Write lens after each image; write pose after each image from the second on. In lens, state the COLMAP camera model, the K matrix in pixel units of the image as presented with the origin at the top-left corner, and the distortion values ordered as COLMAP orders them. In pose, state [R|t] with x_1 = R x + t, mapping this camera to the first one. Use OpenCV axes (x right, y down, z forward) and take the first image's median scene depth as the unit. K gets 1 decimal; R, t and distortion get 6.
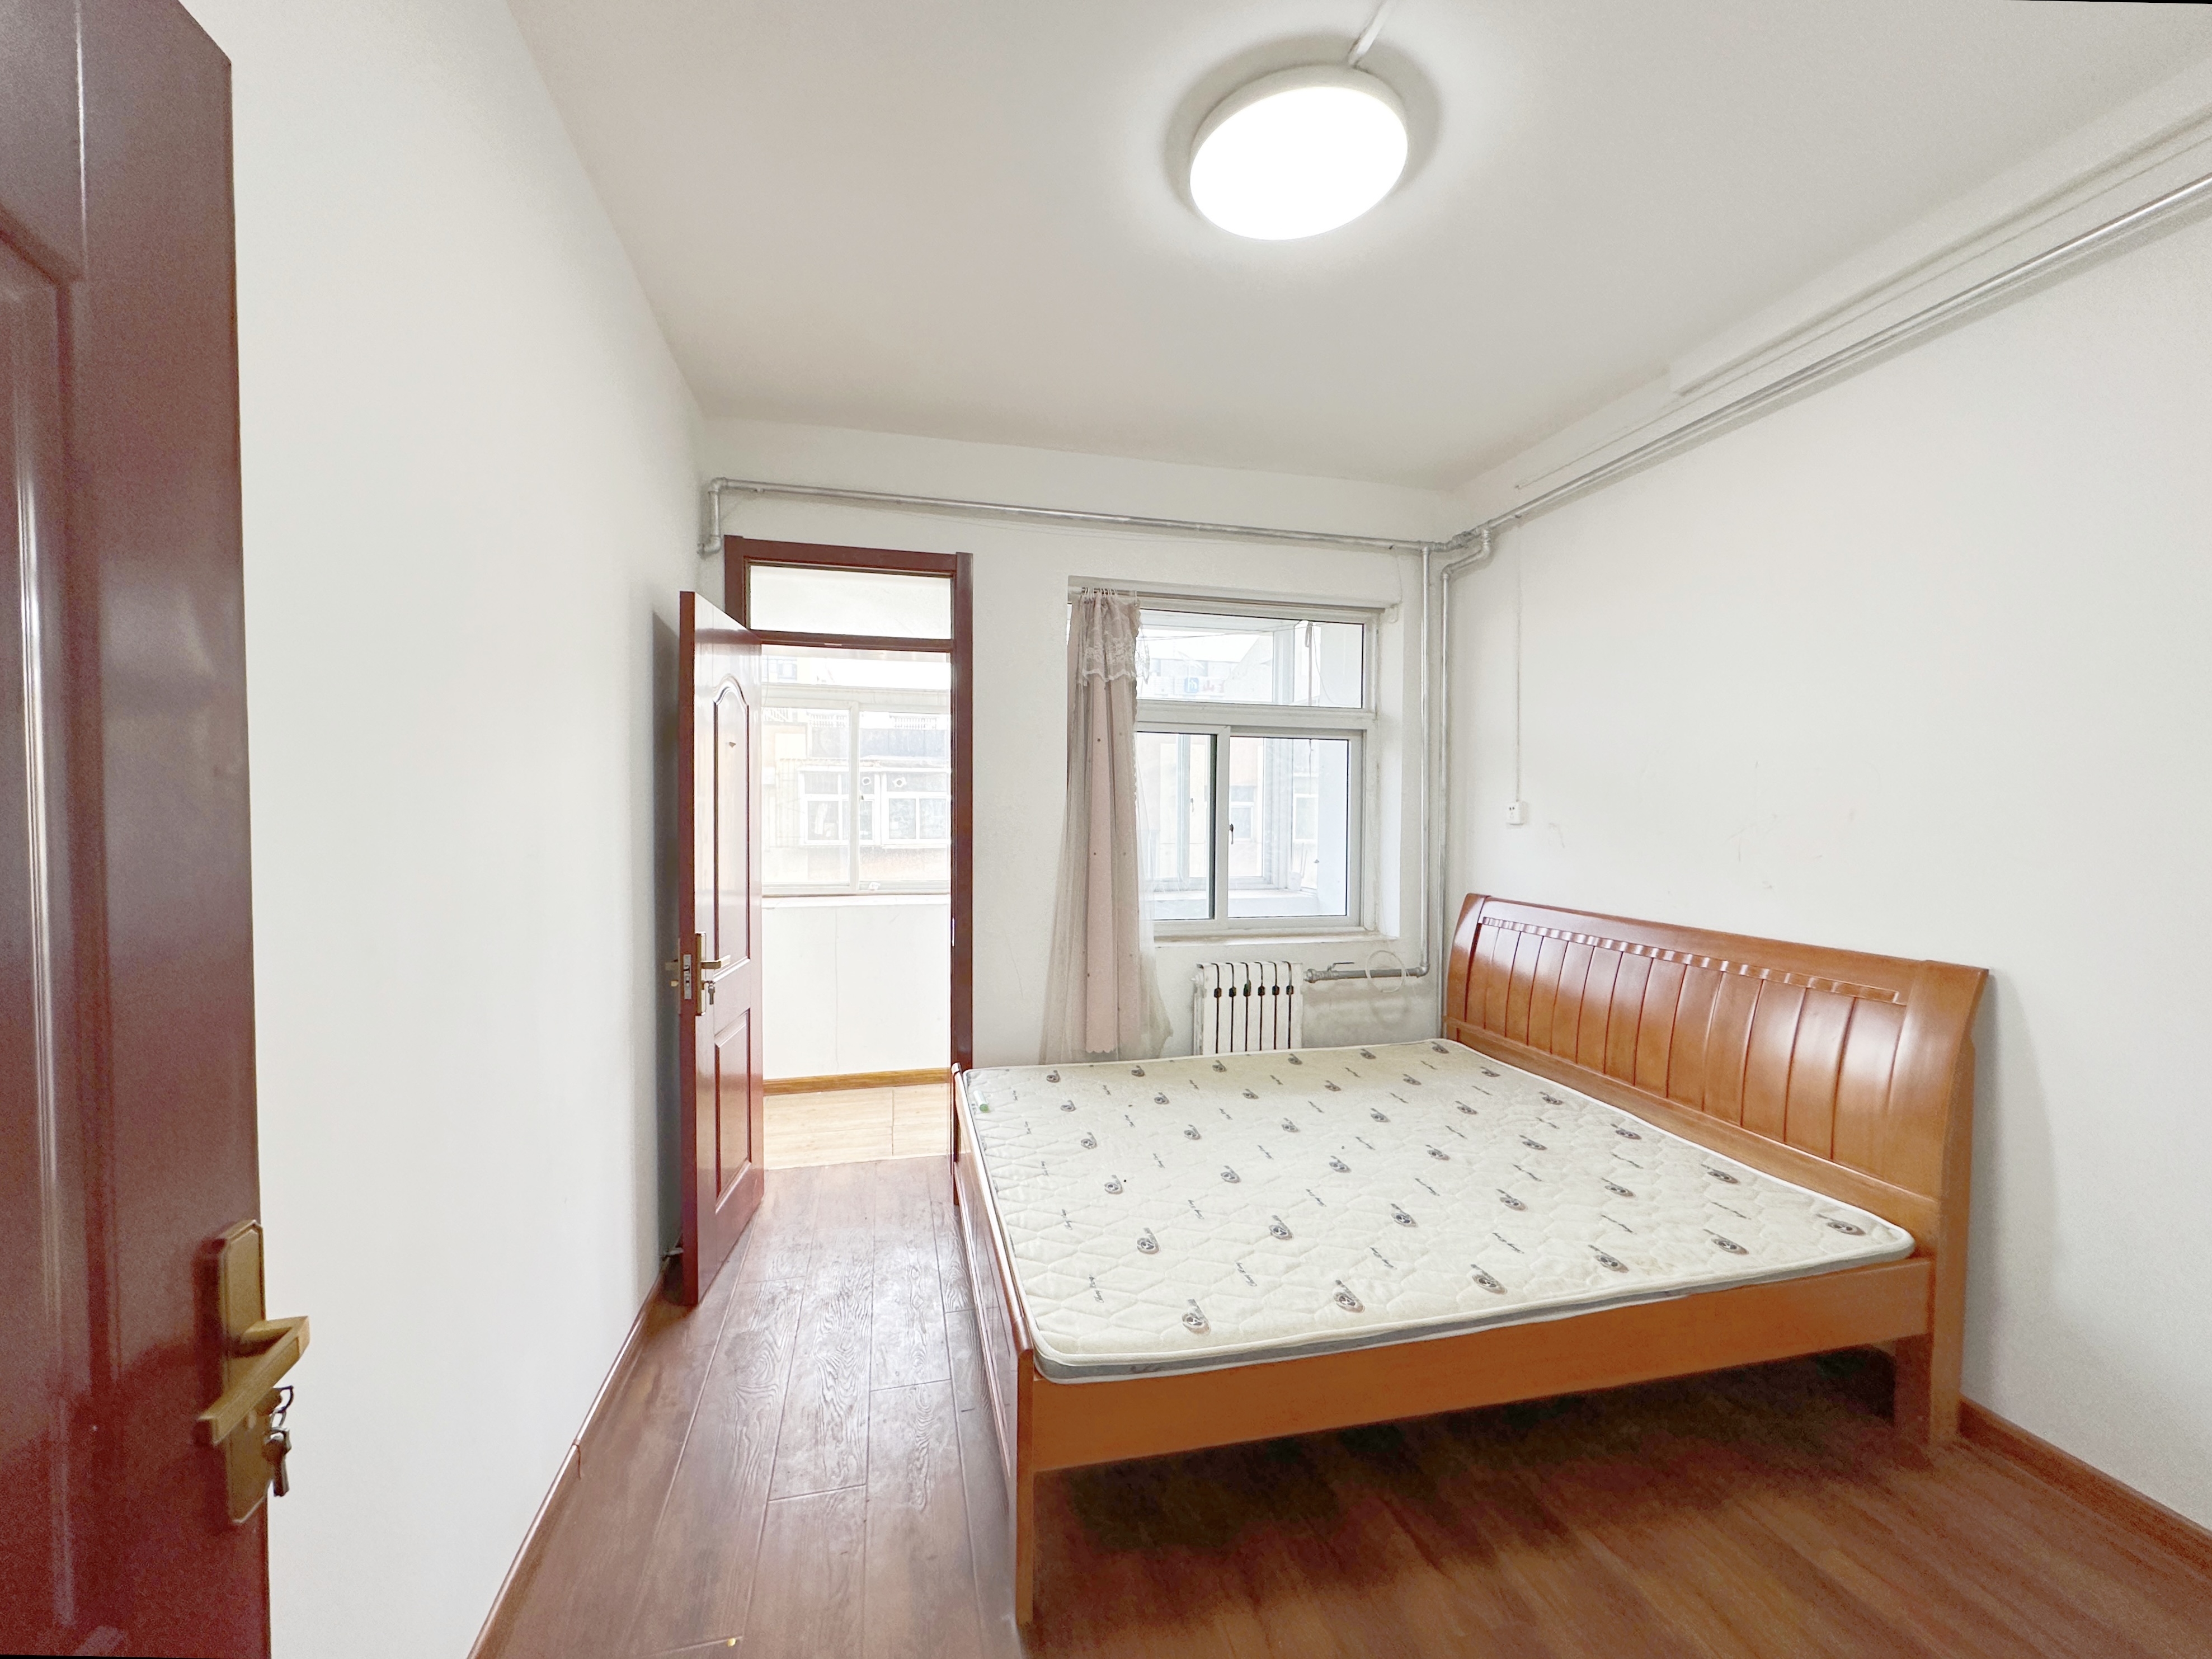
lens RADIAL K [[889.8, 0, 1112.8], [0, 889.8, 821.3], [0, 0, 1]] dist [0.000060, 0.000020]
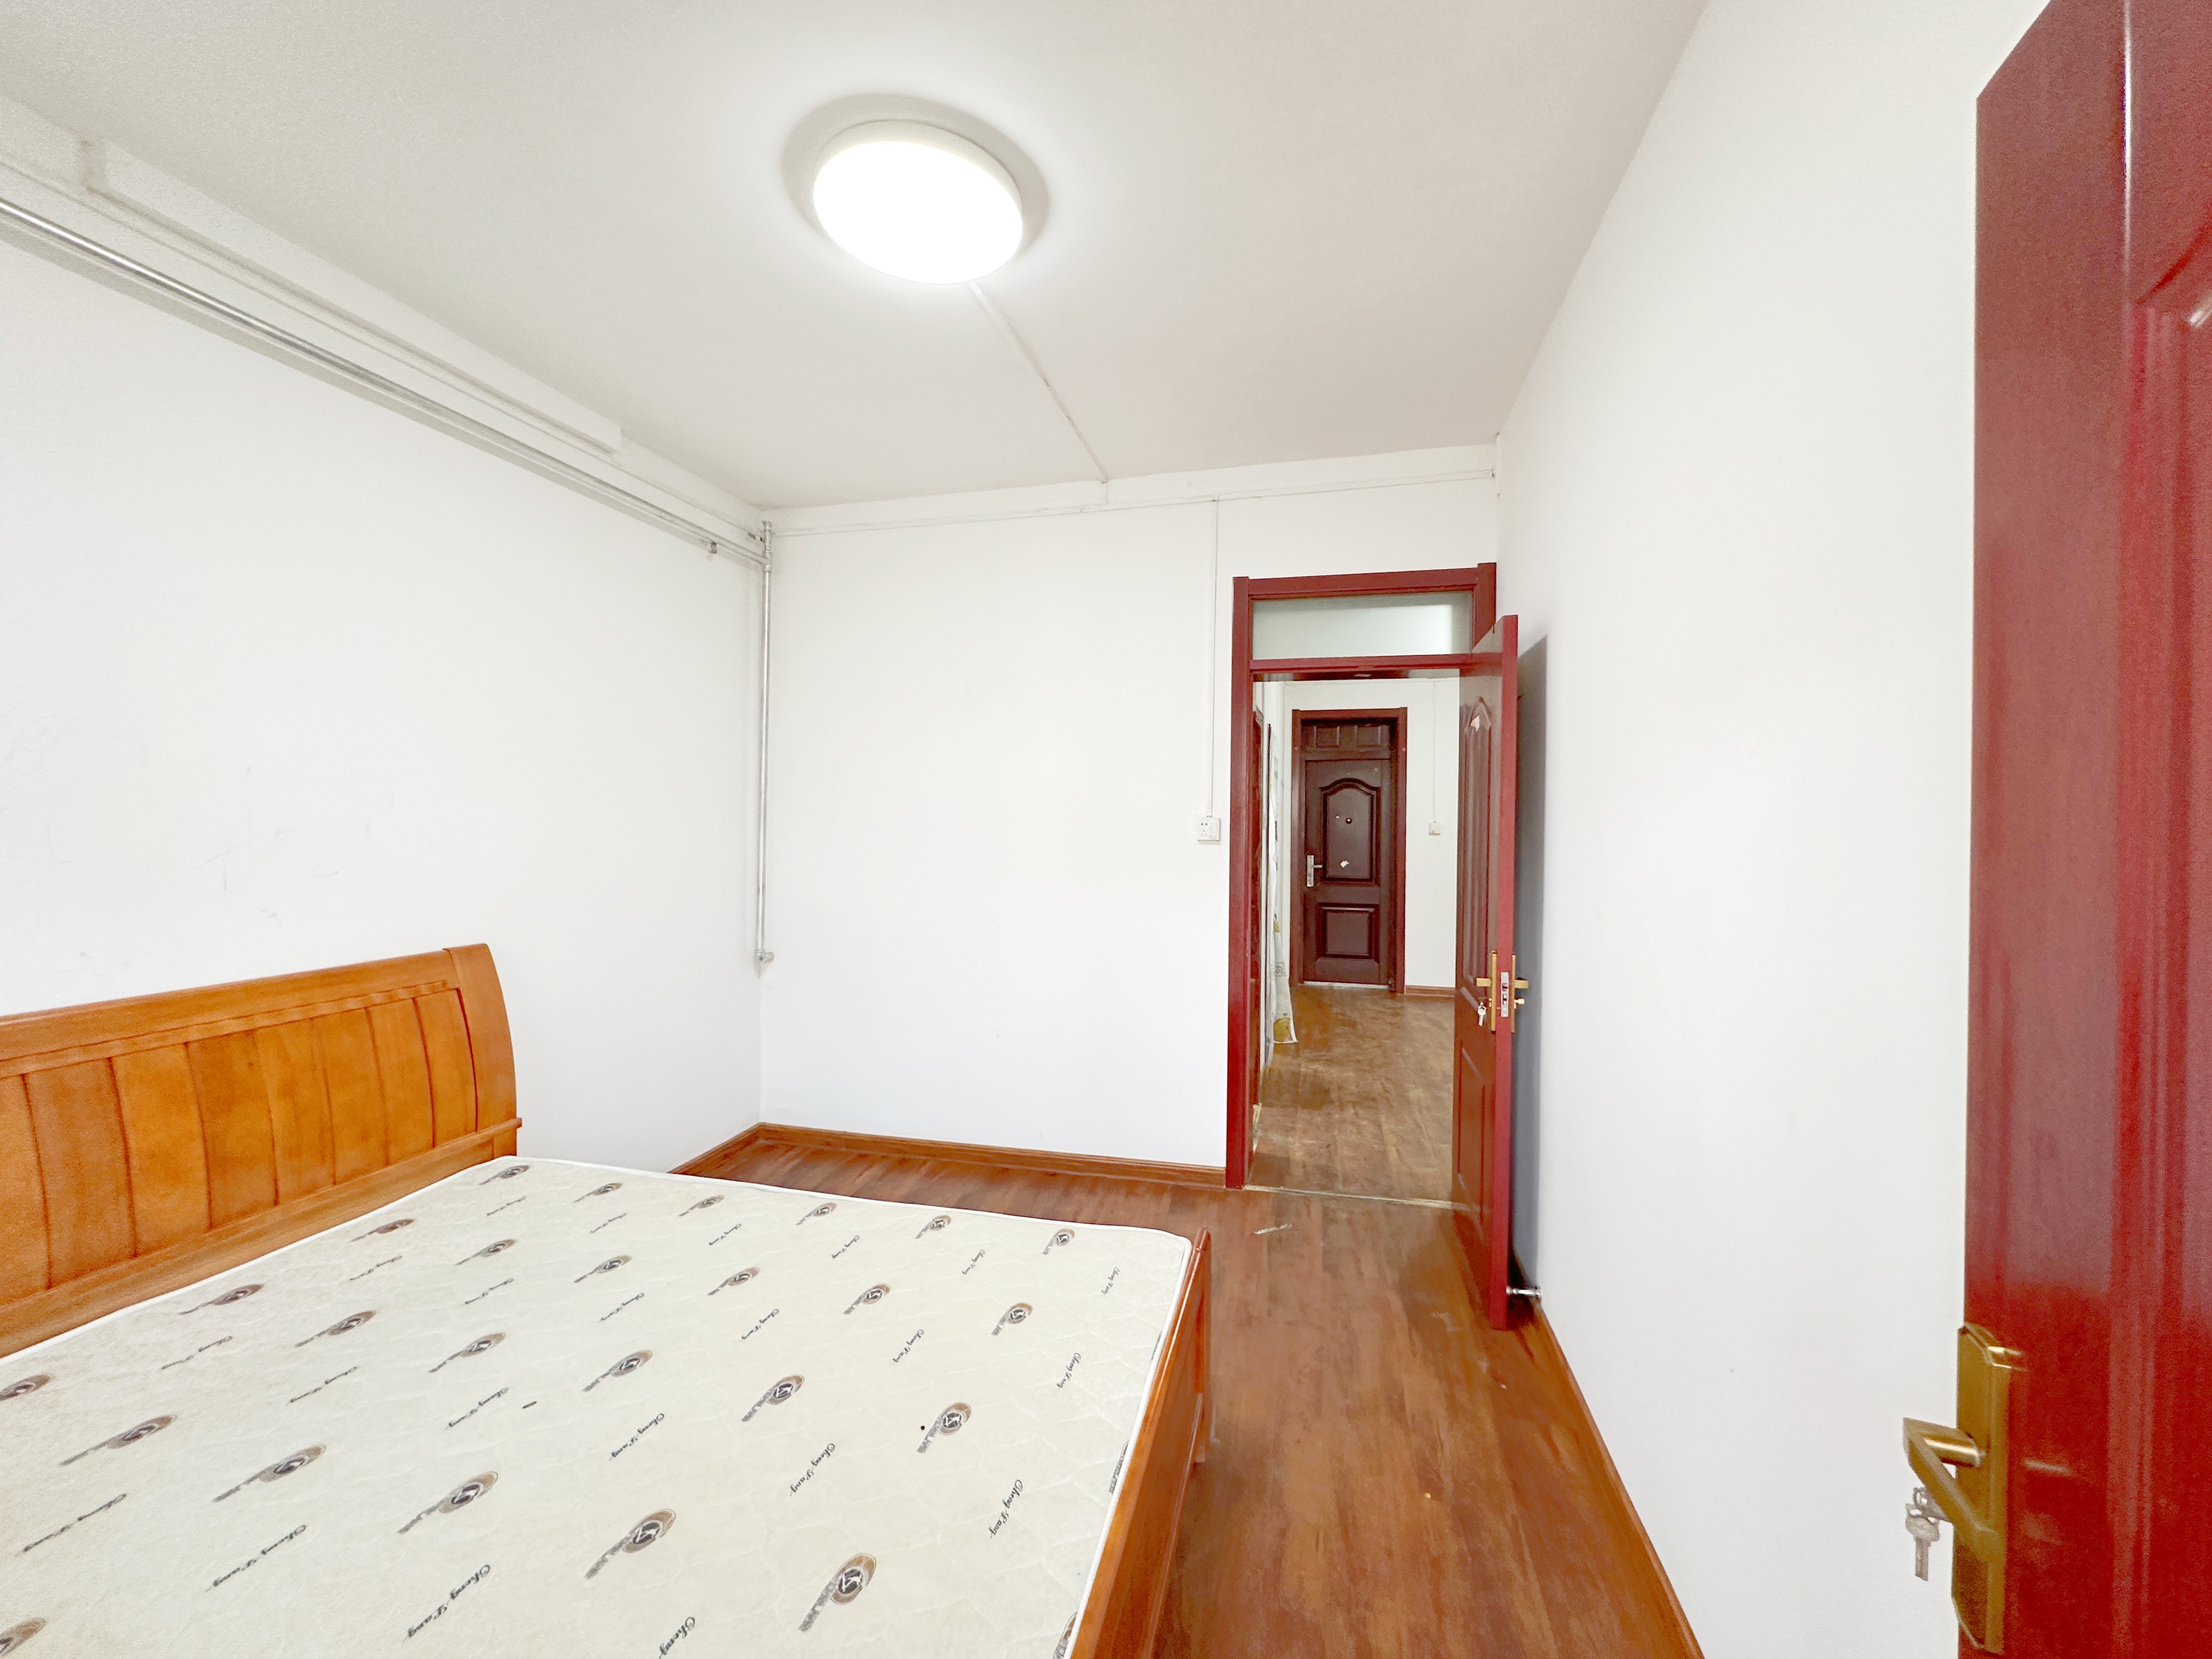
lens RADIAL K [[889.8, 0, 1114.2], [0, 889.8, 822.8], [0, 0, 1]] dist [0.000060, 0.000020]
pose [[-0.885220, -0.020456, 0.464722, -0.365082], [-0.010415, 0.999654, 0.024165, -0.043574], [-0.465056, 0.016552, -0.885127, 1.367472]]
